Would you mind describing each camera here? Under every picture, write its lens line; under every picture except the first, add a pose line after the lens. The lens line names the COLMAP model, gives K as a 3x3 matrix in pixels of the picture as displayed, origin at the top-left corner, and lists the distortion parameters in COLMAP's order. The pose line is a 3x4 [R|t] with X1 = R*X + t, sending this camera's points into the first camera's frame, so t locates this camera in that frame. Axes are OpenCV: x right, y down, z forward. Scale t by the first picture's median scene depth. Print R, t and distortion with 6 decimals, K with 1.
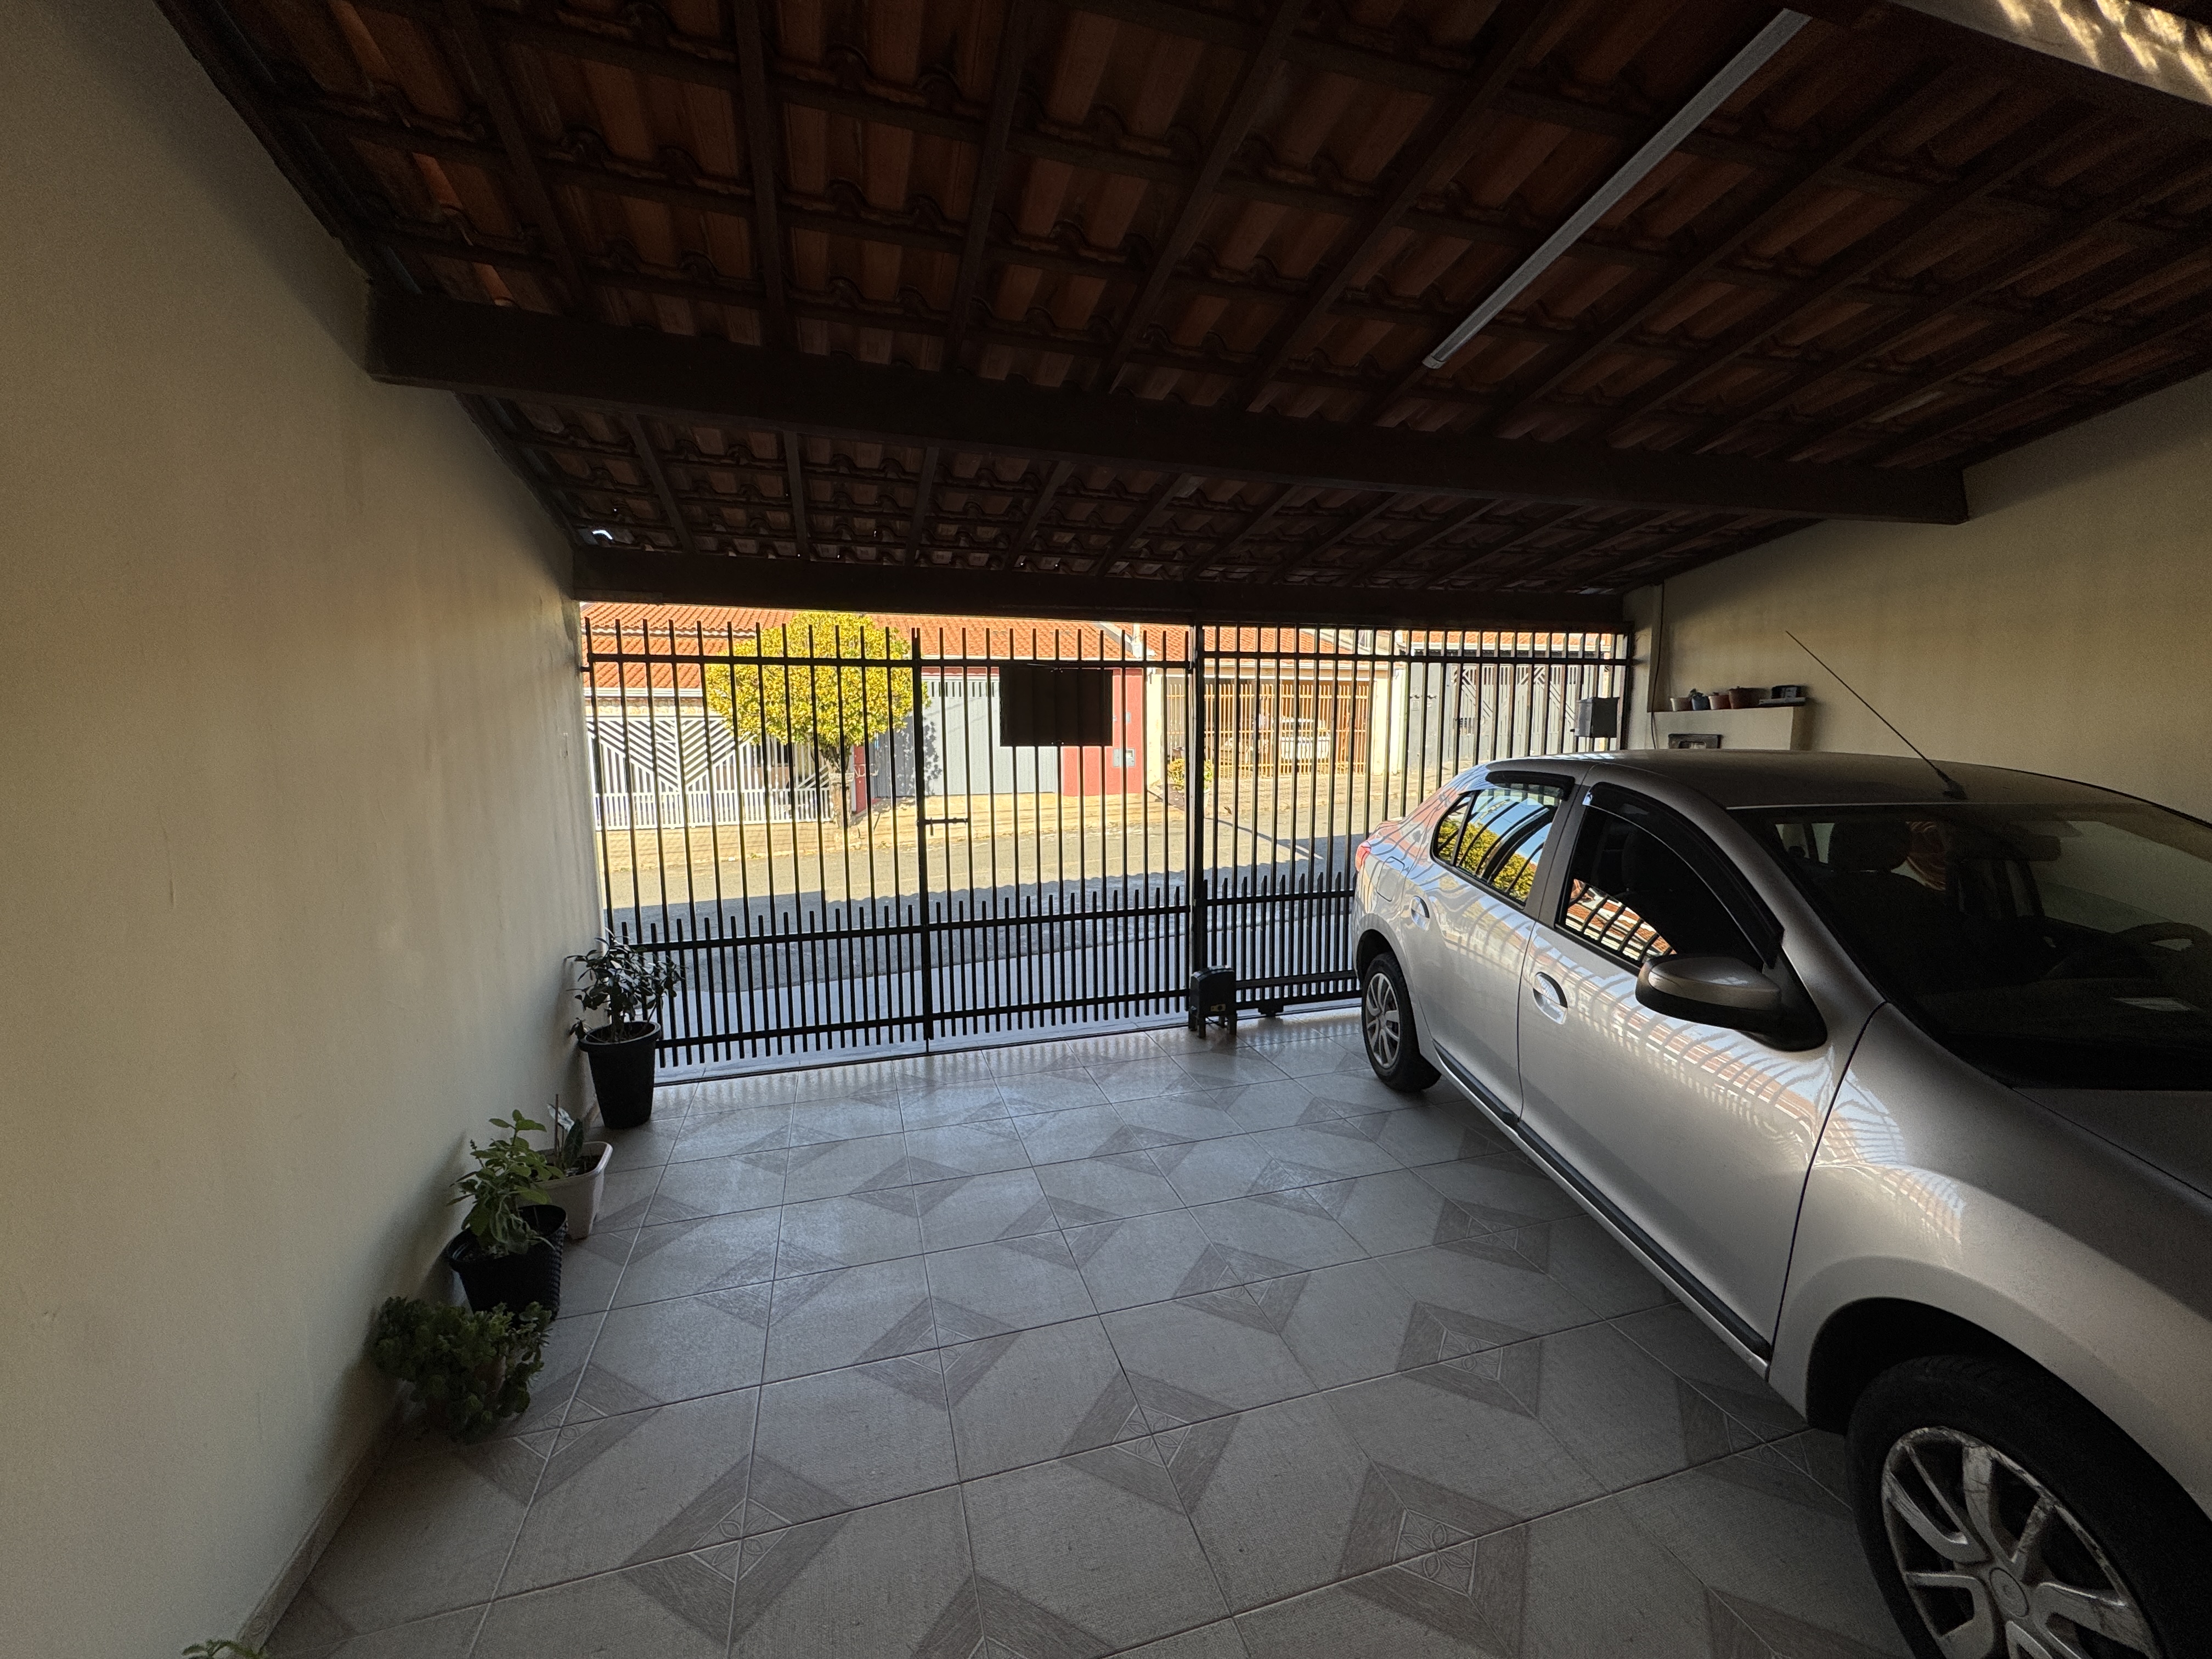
lens RADIAL K [[887.2, 0, 1109.6], [0, 887.2, 834.8], [0, 0, 1]] dist [-0.005928, 0.000946]
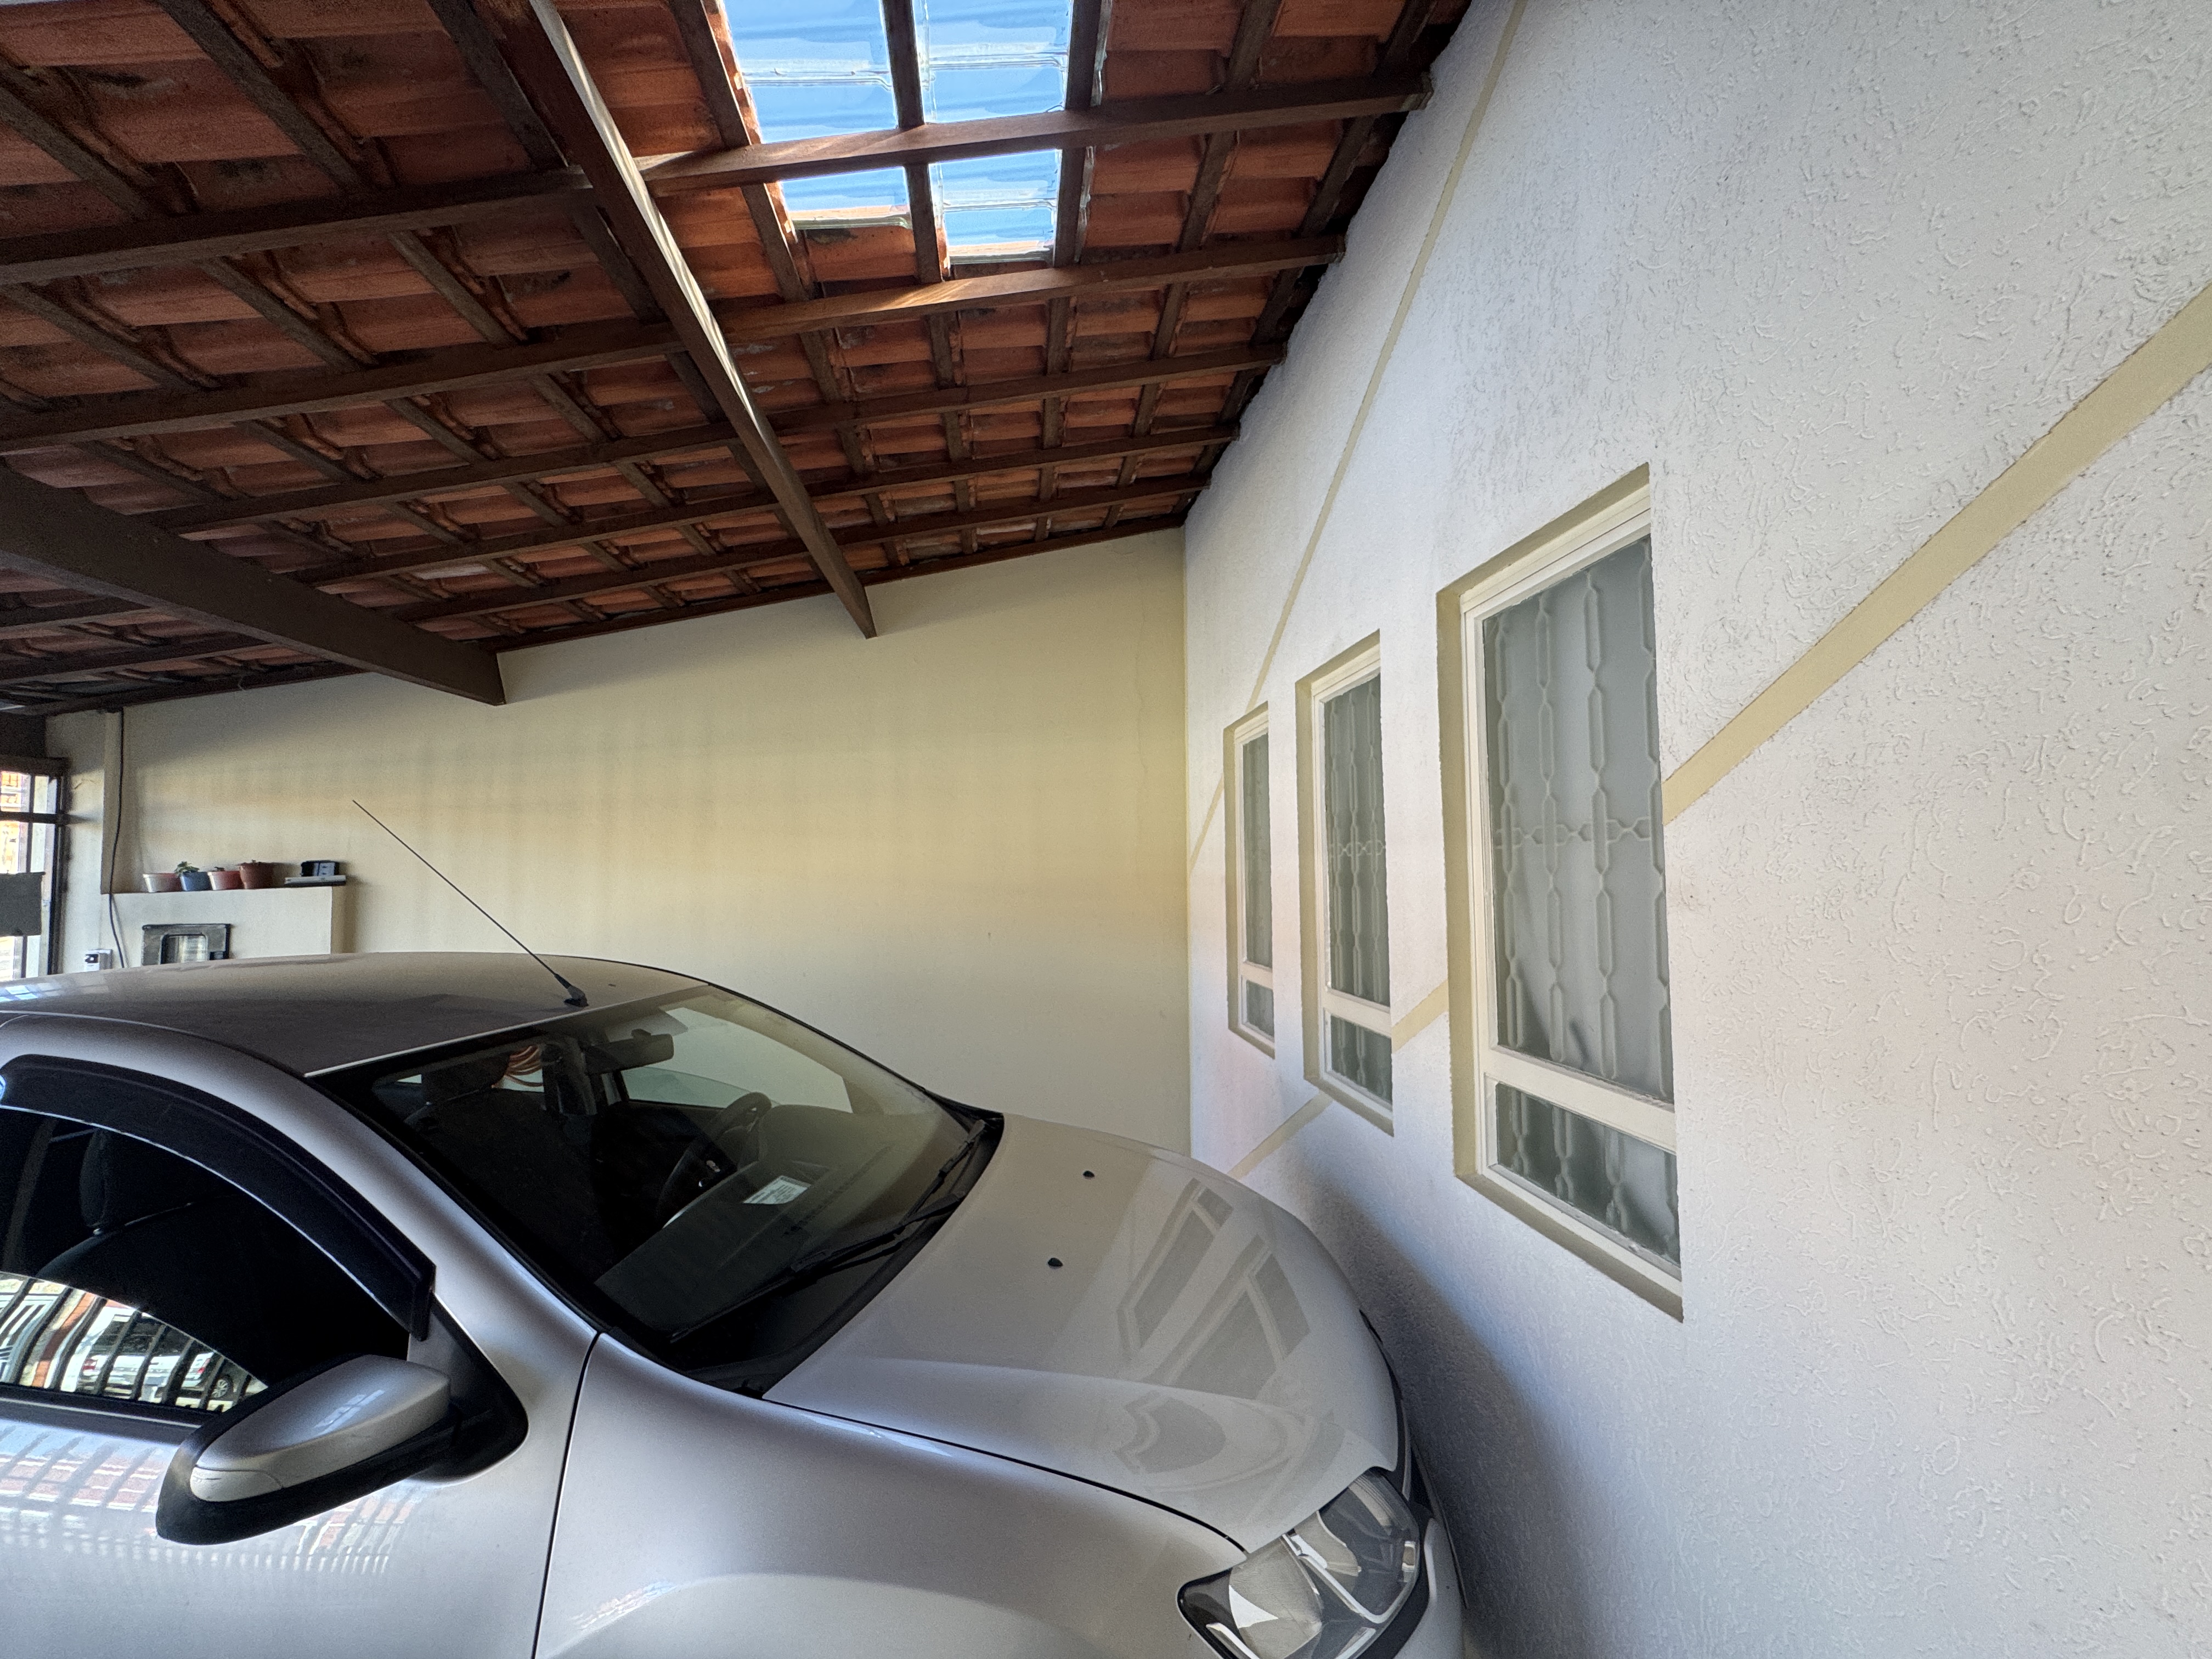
lens RADIAL K [[887.2, 0, 1101.6], [0, 887.2, 831.4], [0, 0, 1]] dist [-0.005928, 0.000946]
pose [[0.168961, 0.047710, 0.984467, 0.119322], [0.133940, 0.988451, -0.070891, -0.058408], [-0.976480, 0.143837, 0.160619, 0.230792]]
